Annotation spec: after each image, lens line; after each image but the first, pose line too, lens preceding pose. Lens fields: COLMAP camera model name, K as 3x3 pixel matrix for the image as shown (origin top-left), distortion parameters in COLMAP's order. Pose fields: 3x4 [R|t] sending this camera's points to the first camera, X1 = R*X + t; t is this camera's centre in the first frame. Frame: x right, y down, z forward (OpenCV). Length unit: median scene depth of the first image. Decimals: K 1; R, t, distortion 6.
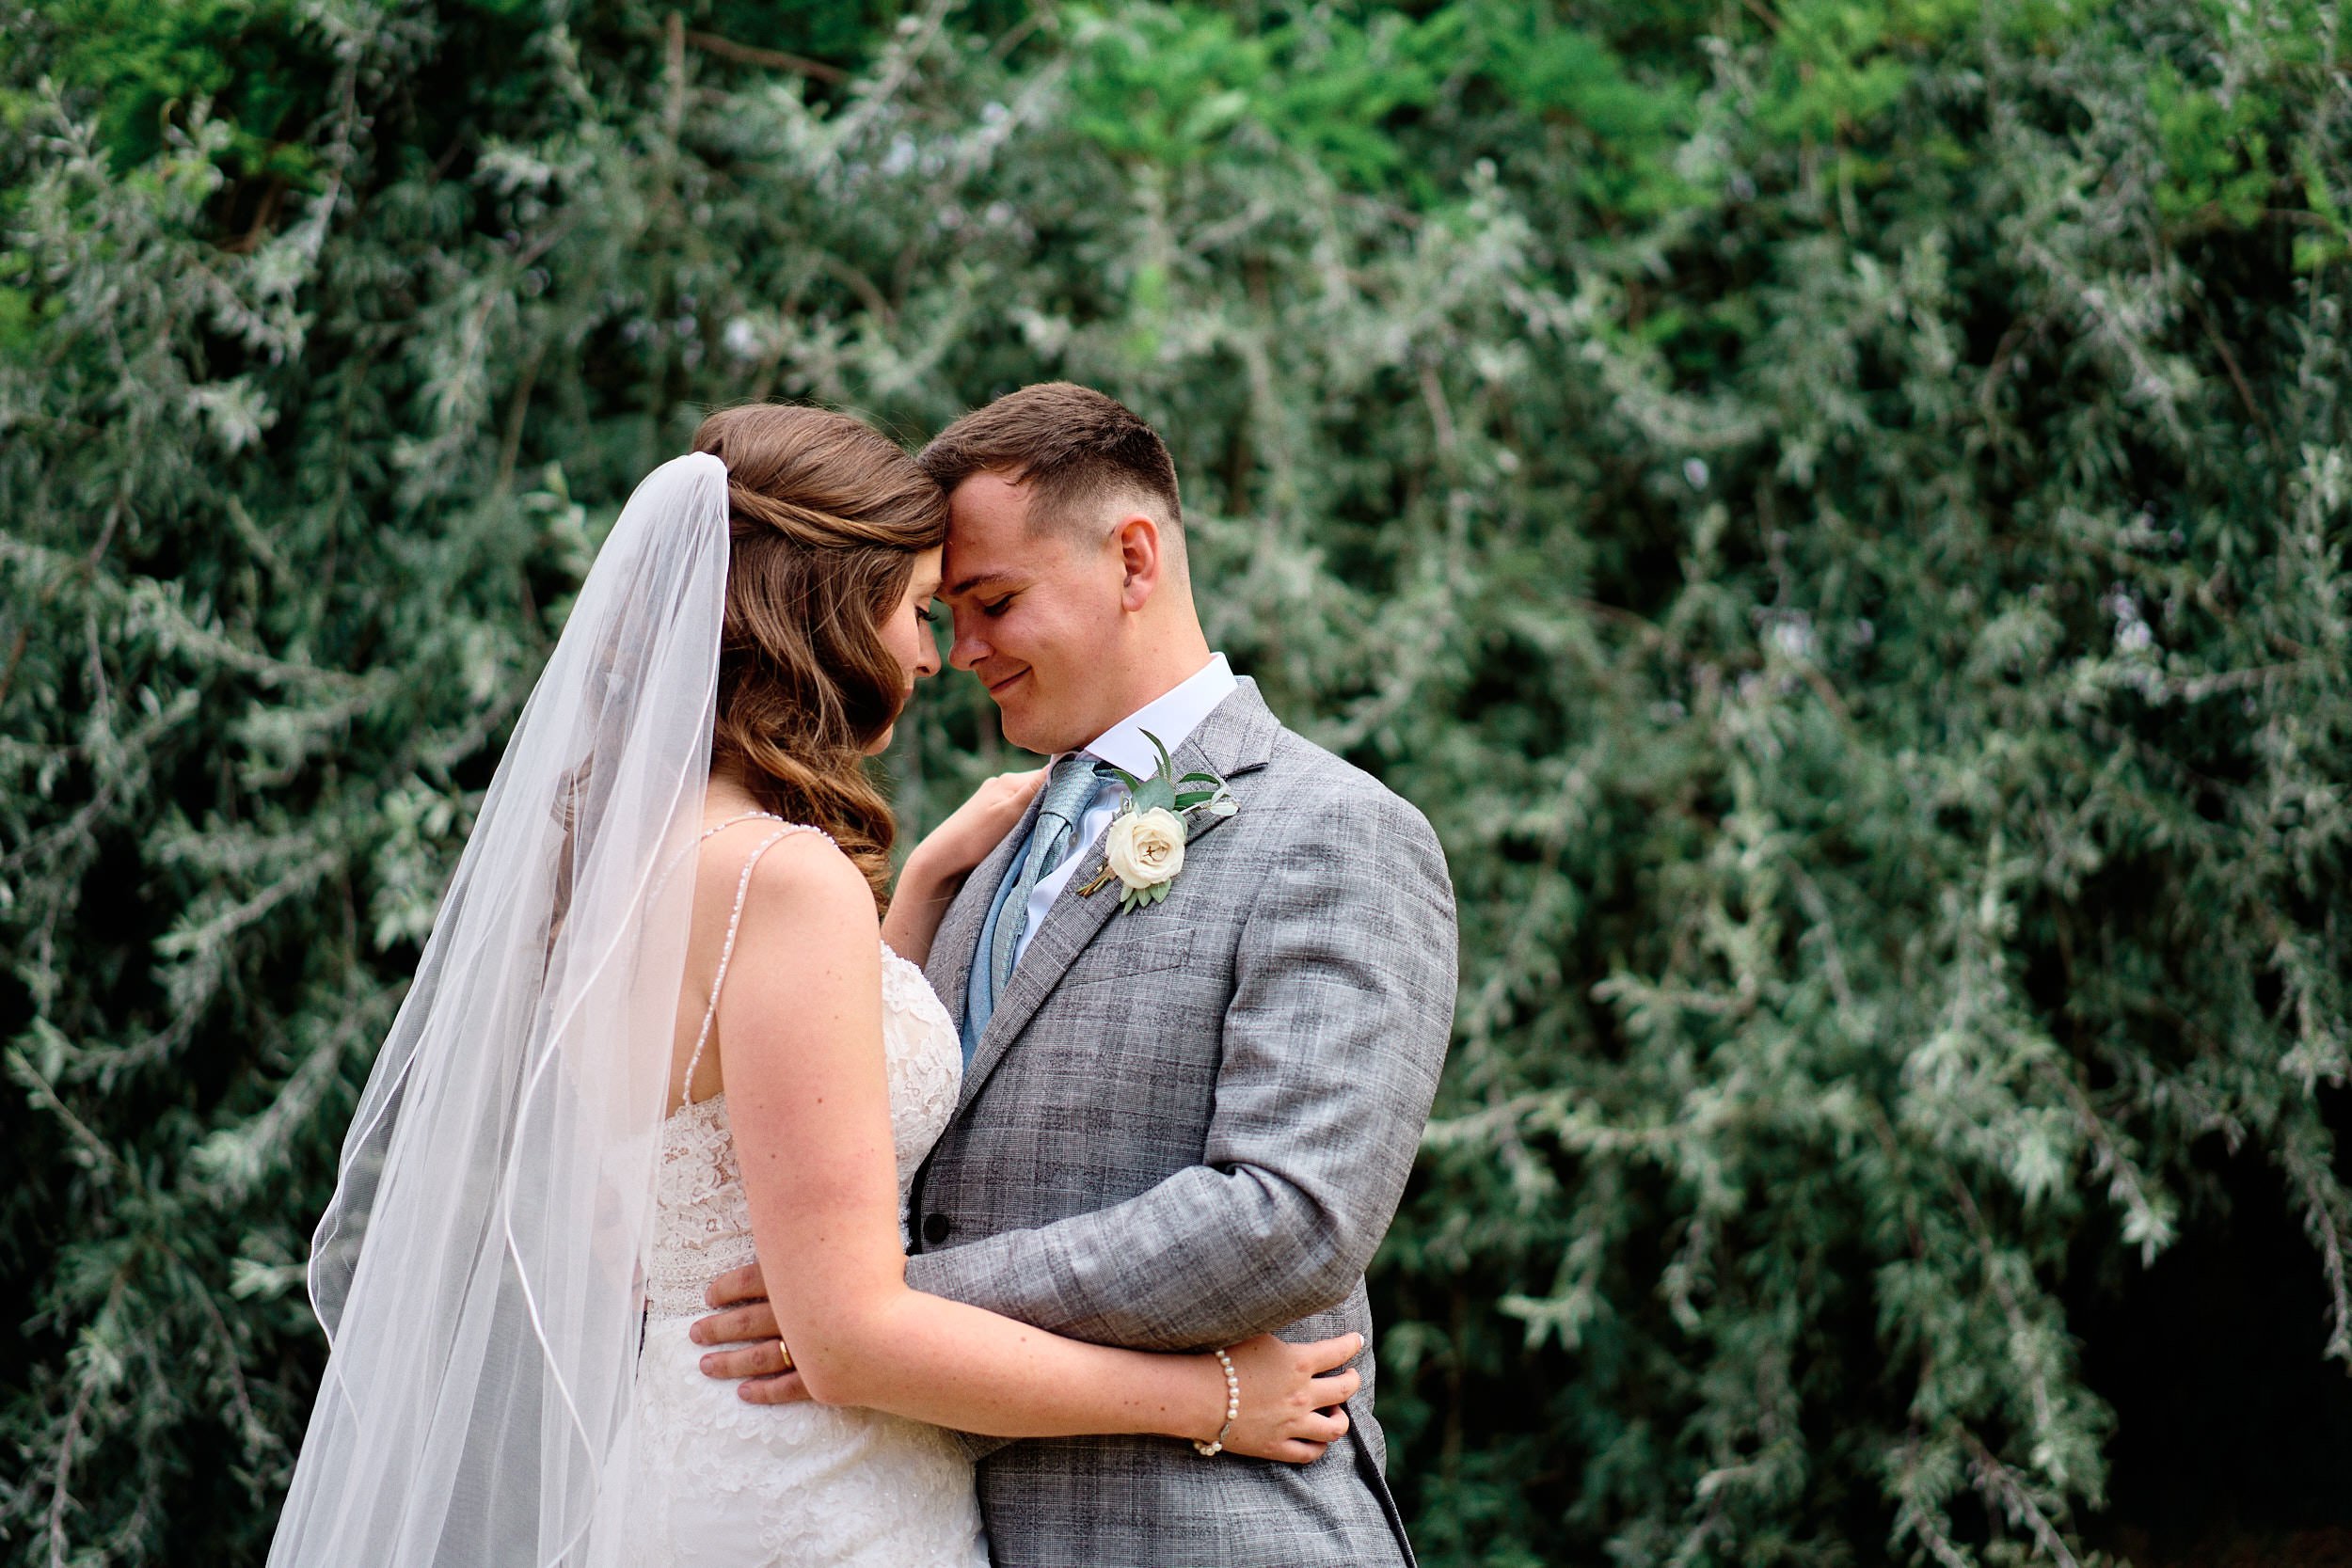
lens RADIAL K [[3592.0, 0, 1166.1], [0, 3592.0, 727.7], [0, 0, 1]] dist [0.148975, -0.909656]
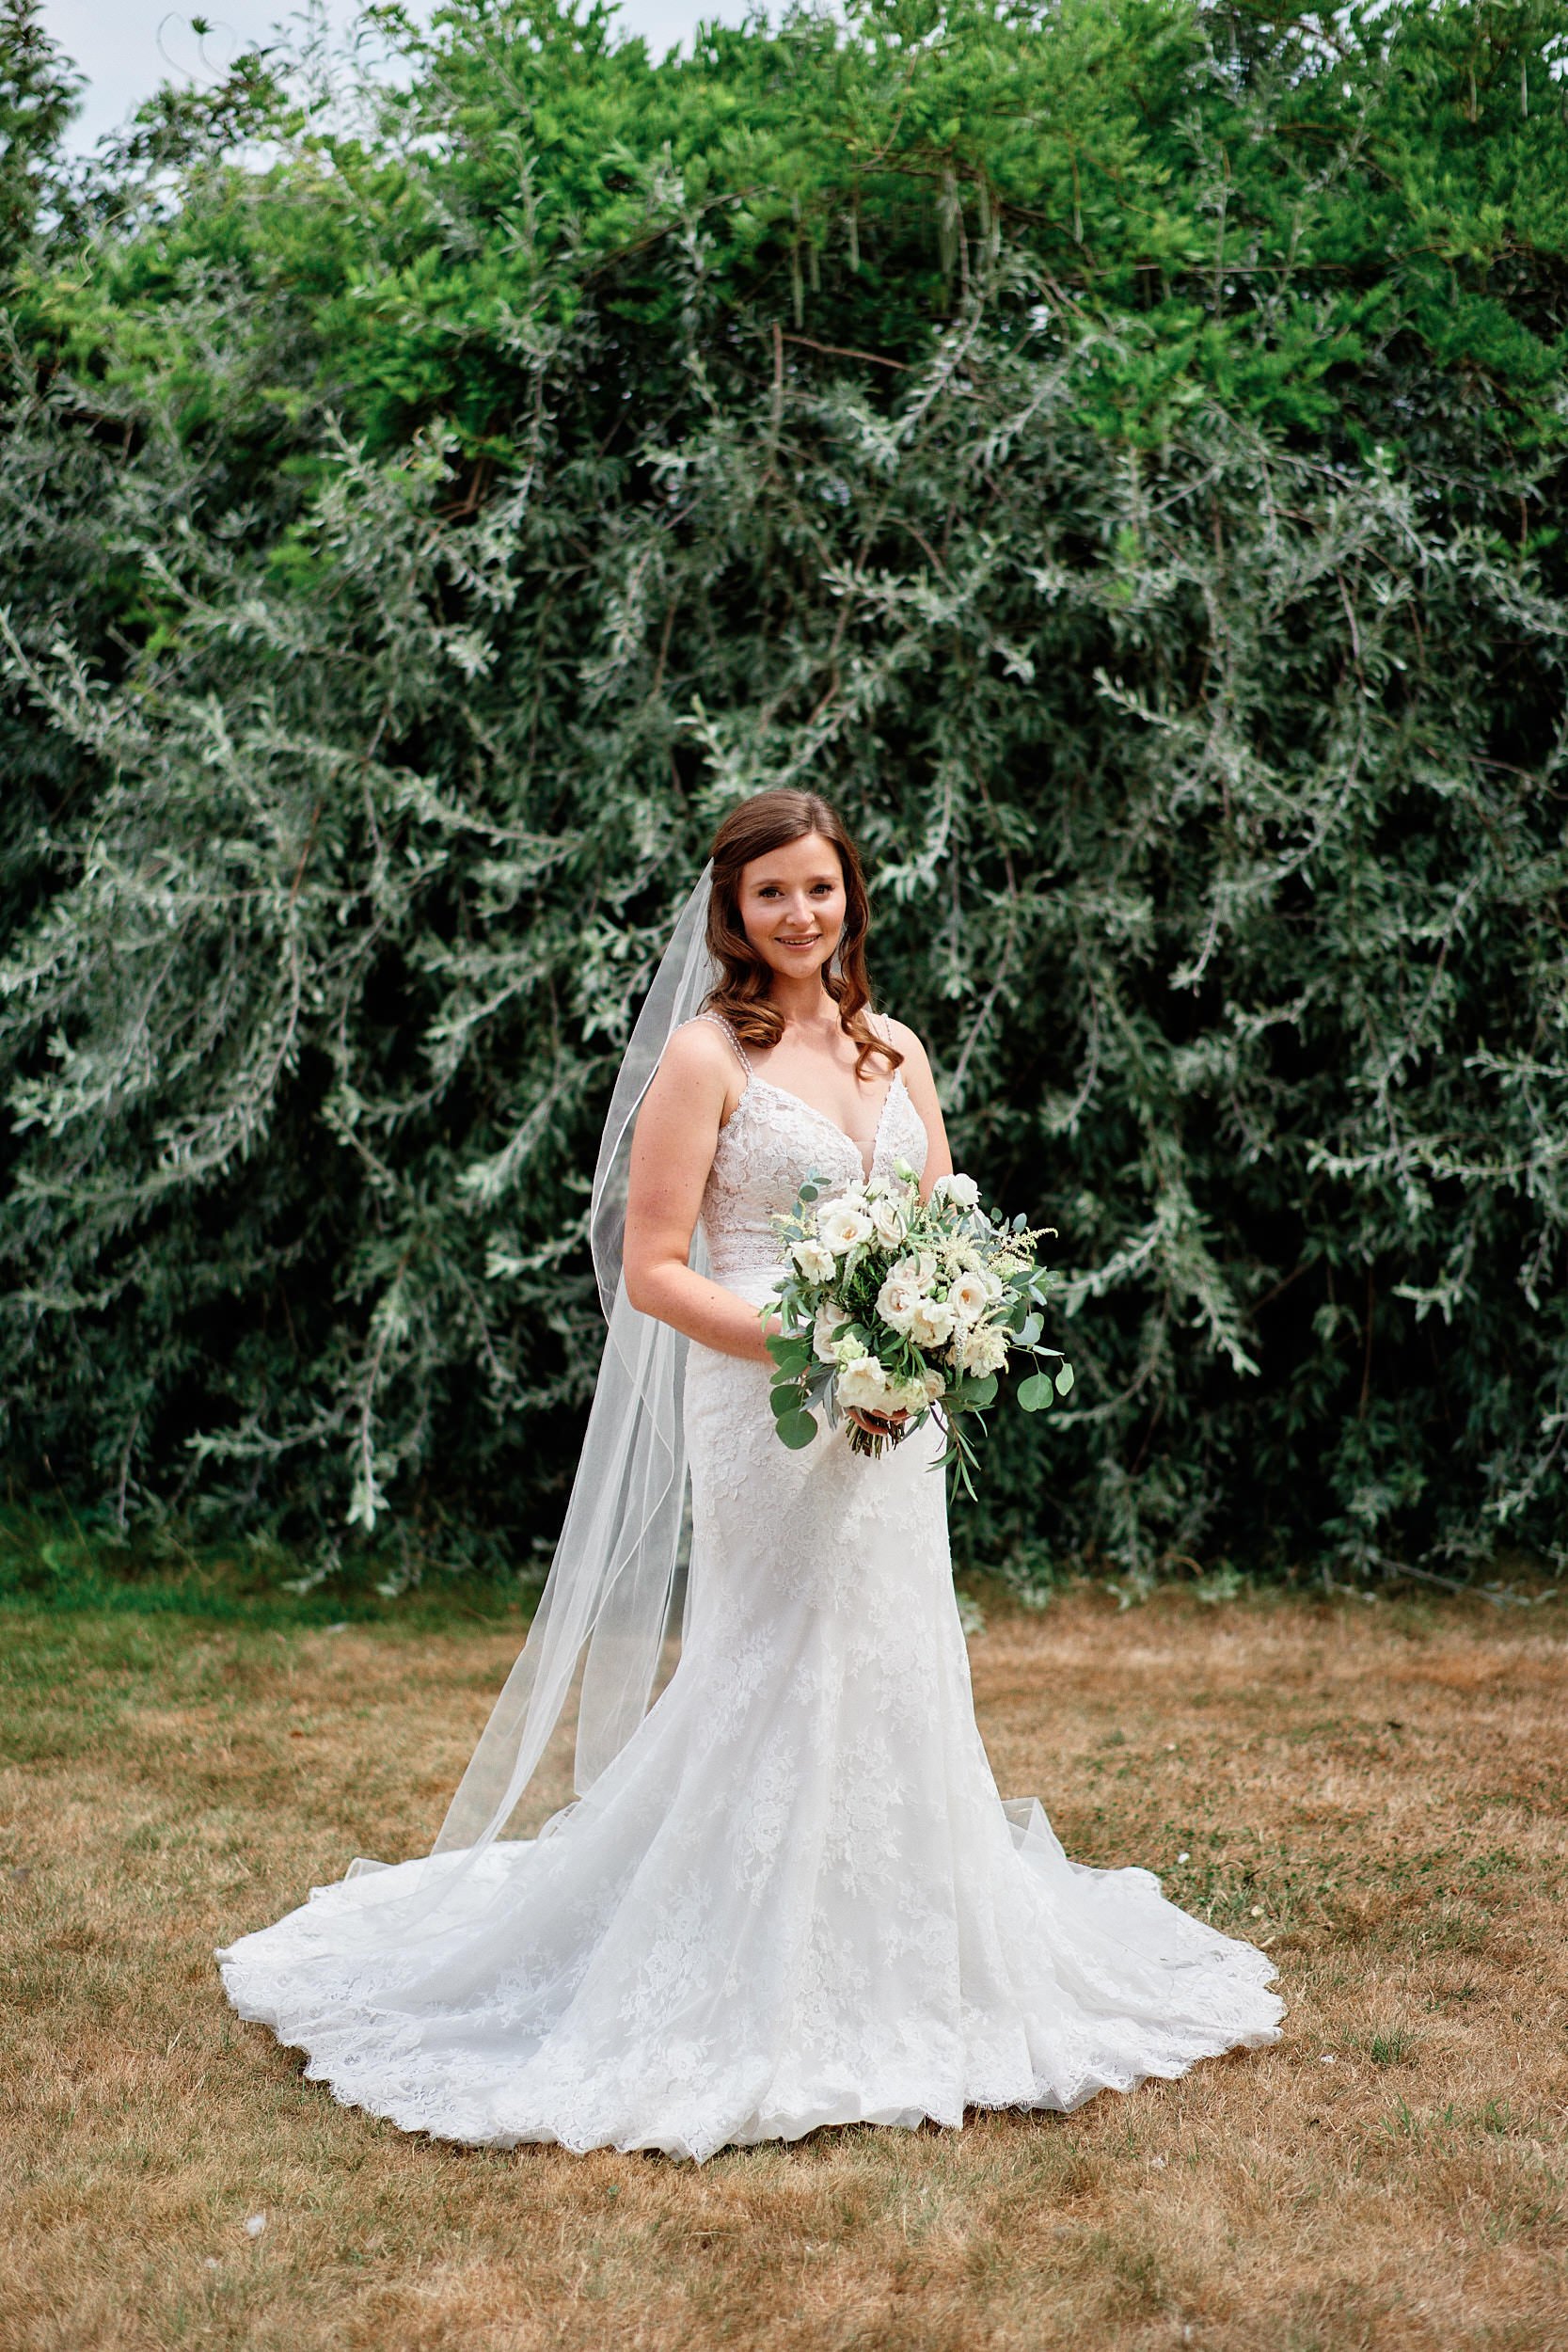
lens RADIAL K [[3592.0, 0, 842.8], [0, 3592.0, 1134.2], [0, 0, 1]] dist [0.148975, -0.909656]
pose [[0.992811, 0.002249, -0.119675, 0.050025], [0.011502, 0.993404, 0.114085, -0.056449], [0.119142, -0.114641, 0.986237, -0.359549]]
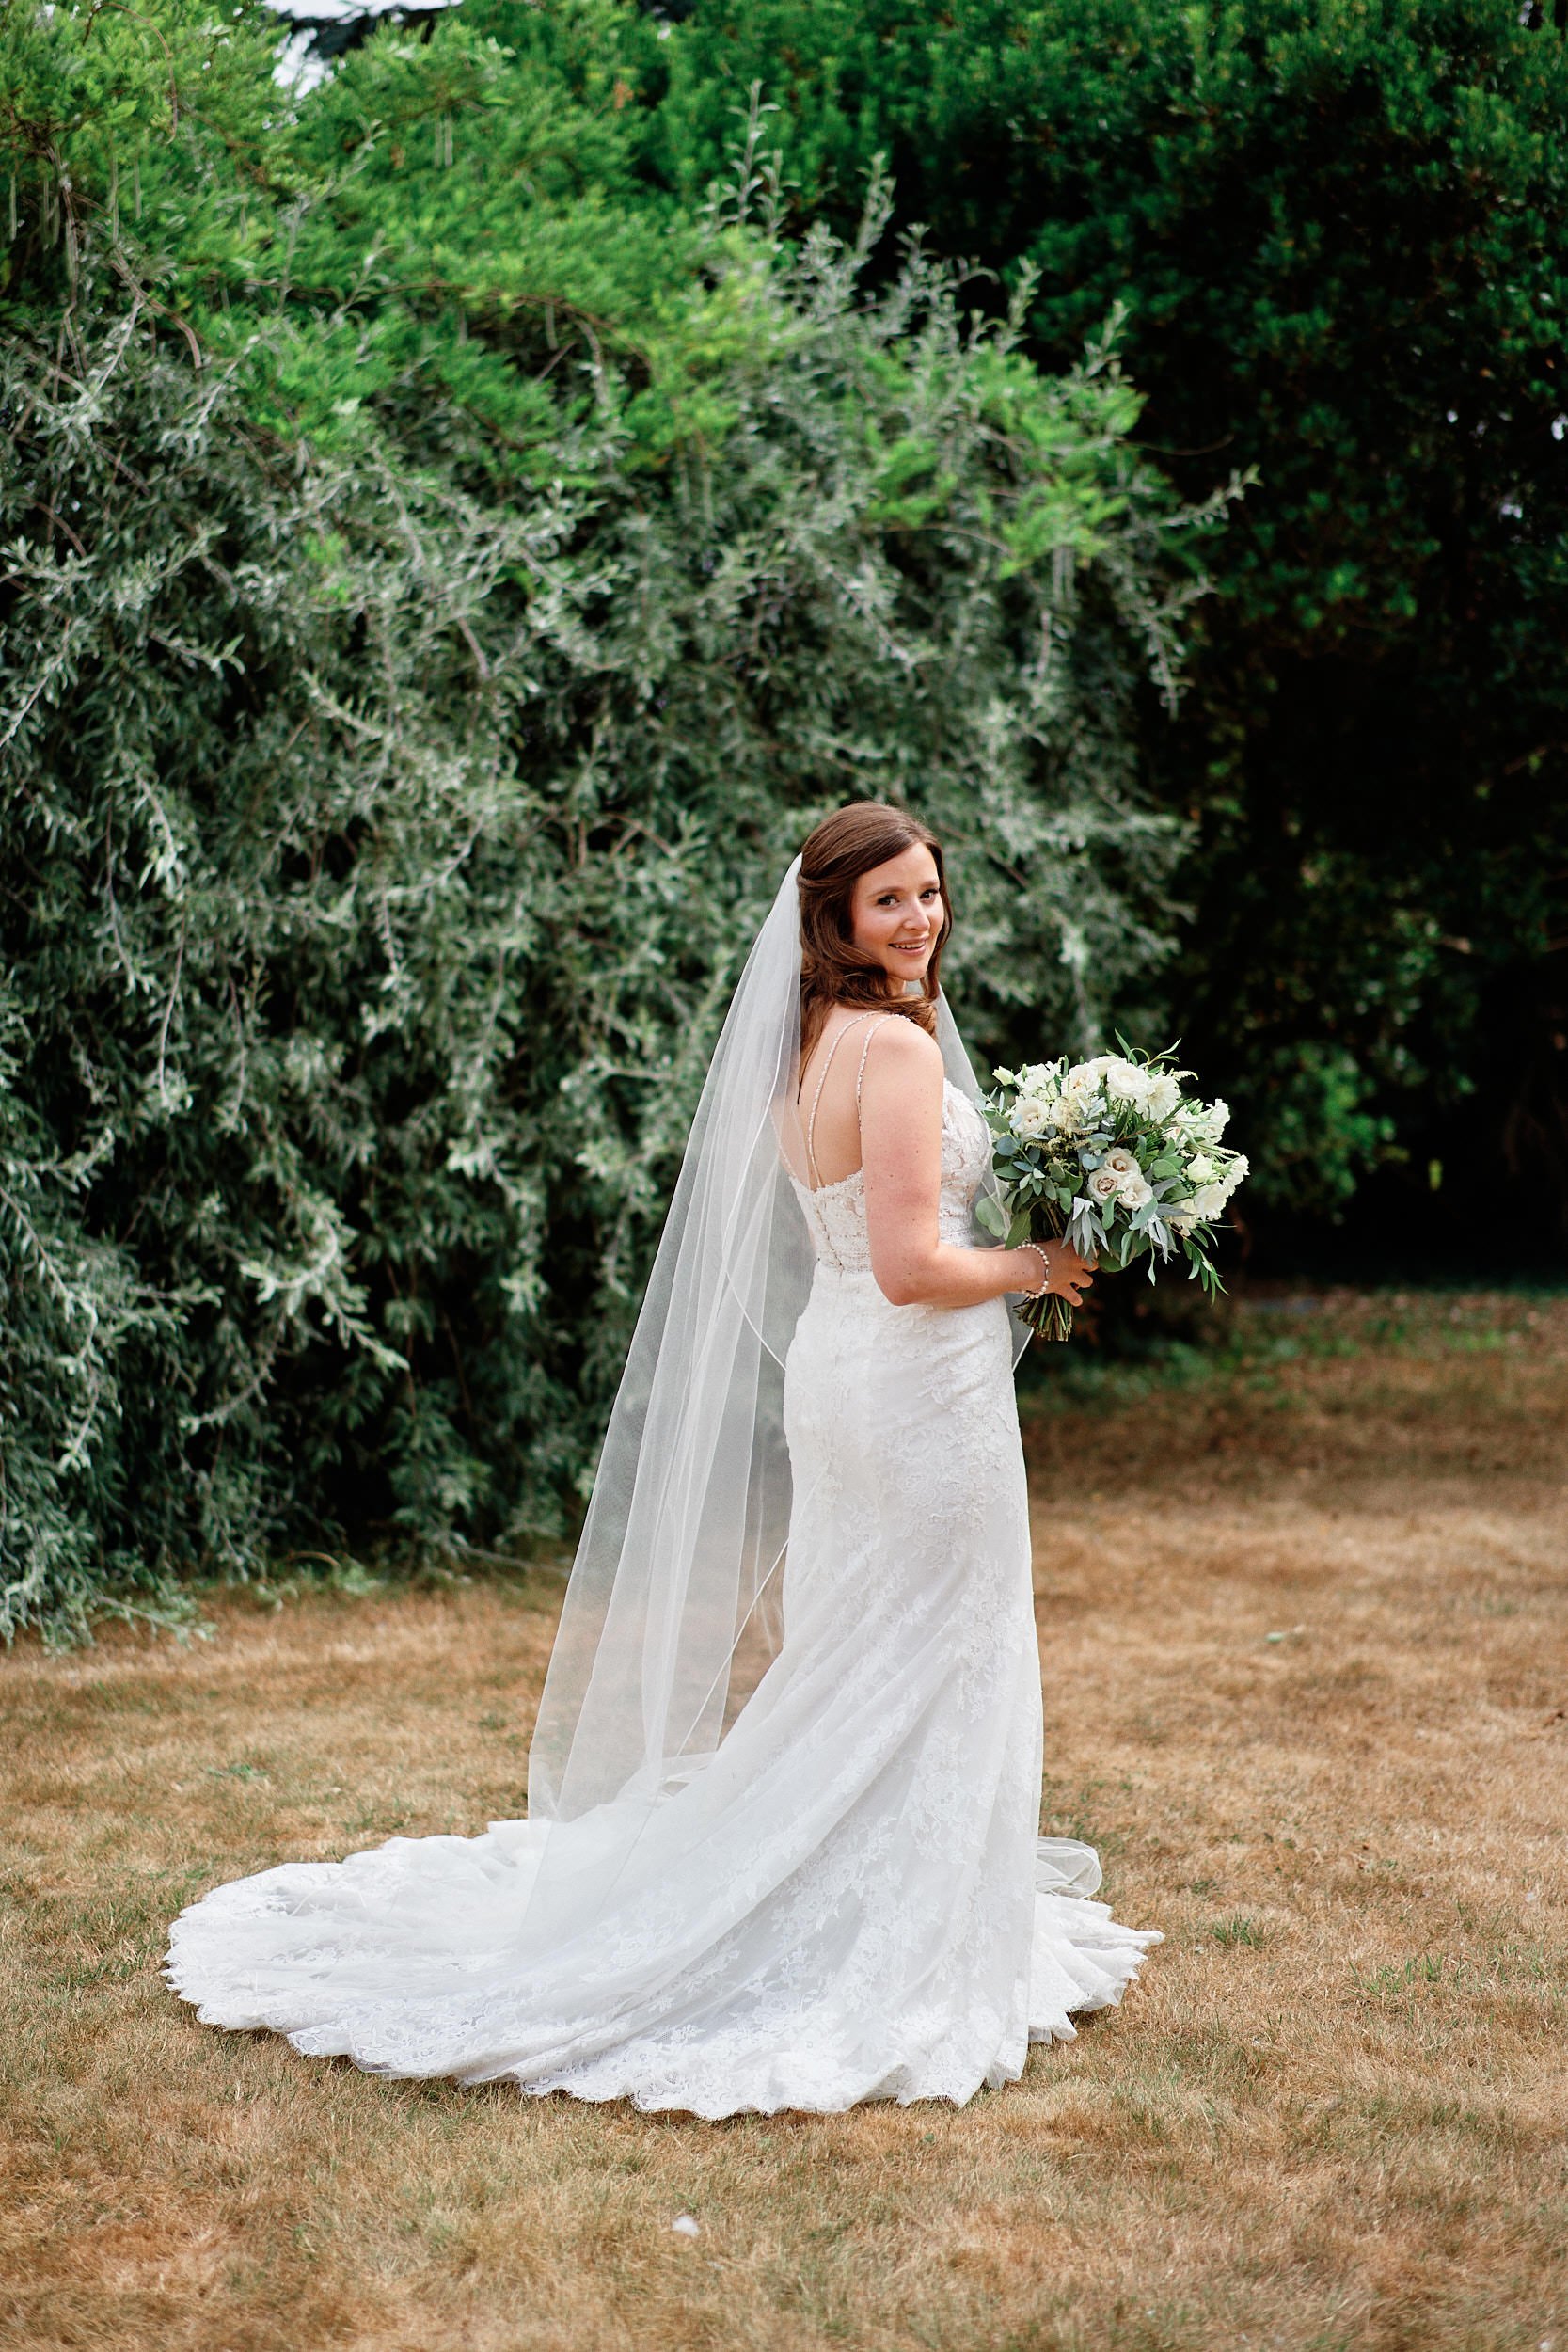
lens RADIAL K [[3592.0, 0, 842.8], [0, 3592.0, 1134.2], [0, 0, 1]] dist [0.148975, -0.909656]
pose [[0.884691, 0.003550, 0.466164, -0.452232], [-0.055538, 0.993652, 0.097834, -0.045801], [-0.462858, -0.112443, 0.879272, -0.306553]]
